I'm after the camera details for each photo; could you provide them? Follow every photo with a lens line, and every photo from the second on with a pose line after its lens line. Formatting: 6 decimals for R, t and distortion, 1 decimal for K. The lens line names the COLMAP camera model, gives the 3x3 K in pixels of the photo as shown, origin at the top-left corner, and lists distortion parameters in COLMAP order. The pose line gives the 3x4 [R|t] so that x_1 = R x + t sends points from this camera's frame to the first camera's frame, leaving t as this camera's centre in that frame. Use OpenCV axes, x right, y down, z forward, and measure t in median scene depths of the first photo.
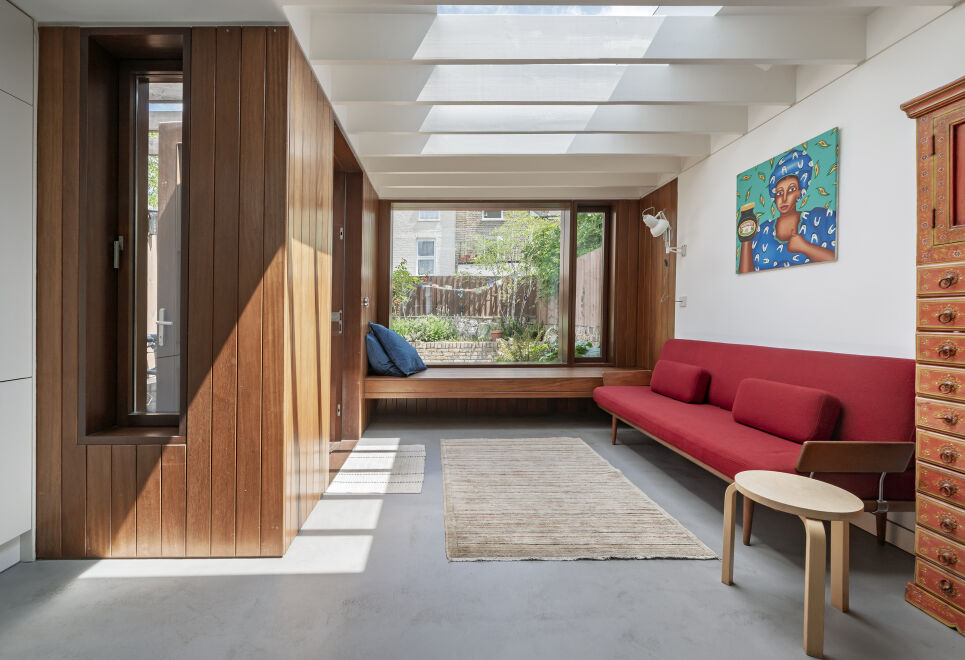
lens RADIAL K [[408.4, 0, 431.6], [0, 408.4, 321.6], [0, 0, 1]] dist [0.000881, -0.001046]
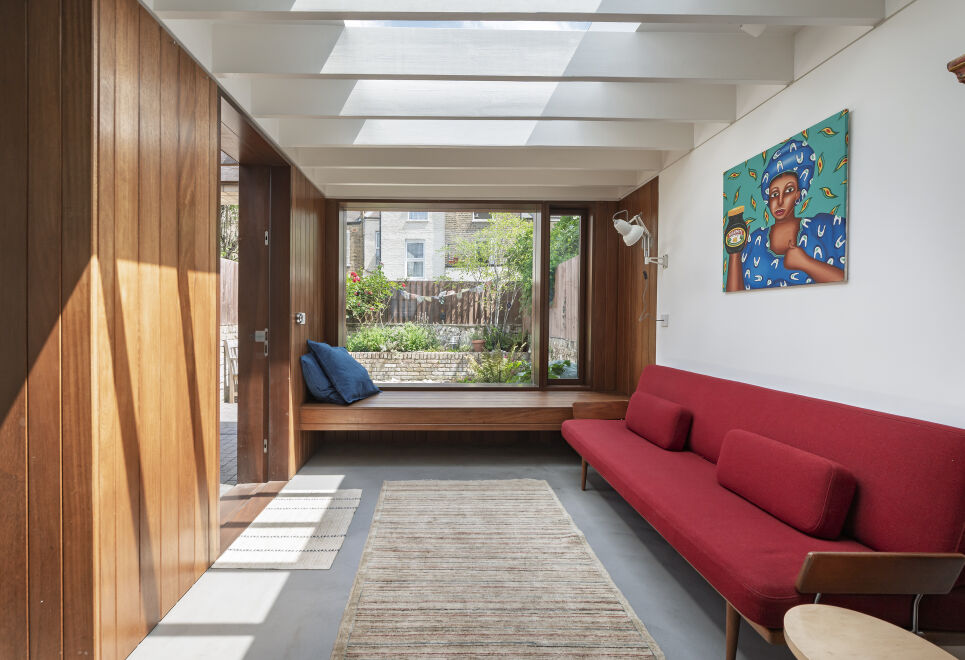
lens RADIAL K [[408.4, 0, 442.5], [0, 408.4, 319.0], [0, 0, 1]] dist [0.000881, -0.001046]
pose [[0.999788, 0.002524, 0.020450, 0.167604], [-0.002387, 0.999975, -0.006718, -0.057258], [-0.020467, 0.006668, 0.999768, 0.192879]]
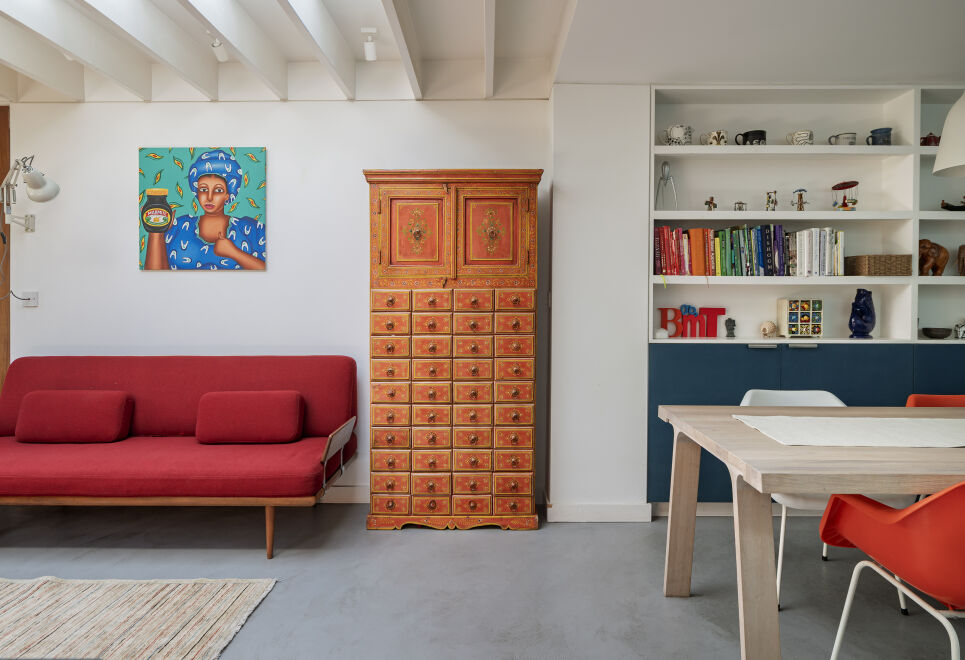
lens RADIAL K [[576.8, 0, 479.3], [0, 576.8, 313.0], [0, 0, 1]] dist [0.018026, -0.001265]
pose [[-0.018747, -0.024106, 0.999534, -0.440213], [0.009461, 0.999660, 0.024287, -0.054073], [-0.999779, 0.009912, -0.018513, 0.361577]]
